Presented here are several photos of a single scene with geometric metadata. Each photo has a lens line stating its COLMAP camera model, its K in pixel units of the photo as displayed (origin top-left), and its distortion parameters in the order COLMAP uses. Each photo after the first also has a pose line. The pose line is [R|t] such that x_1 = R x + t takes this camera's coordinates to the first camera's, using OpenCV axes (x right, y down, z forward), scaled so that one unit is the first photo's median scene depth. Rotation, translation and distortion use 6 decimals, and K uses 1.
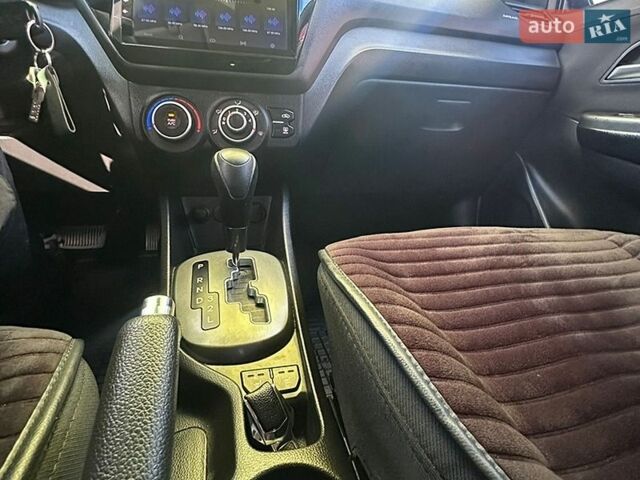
lens RADIAL K [[344.4, 0, 320.0], [0, 344.4, 240.0], [0, 0, 1]] dist [-0.002156, 0.000013]
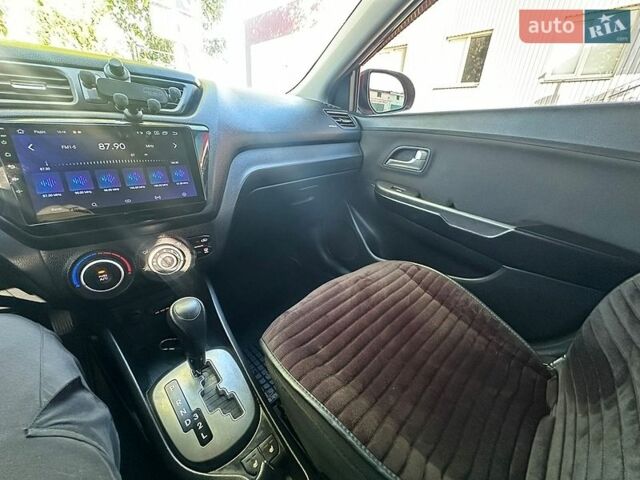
lens RADIAL K [[256.4, 0, 320.0], [0, 256.4, 240.0], [0, 0, 1]] dist [0.000117, 0.000006]
pose [[0.878647, -0.210116, 0.428756, -0.138312], [0.151990, 0.974340, 0.166014, -0.482141], [-0.452636, -0.080701, 0.888036, -0.059126]]
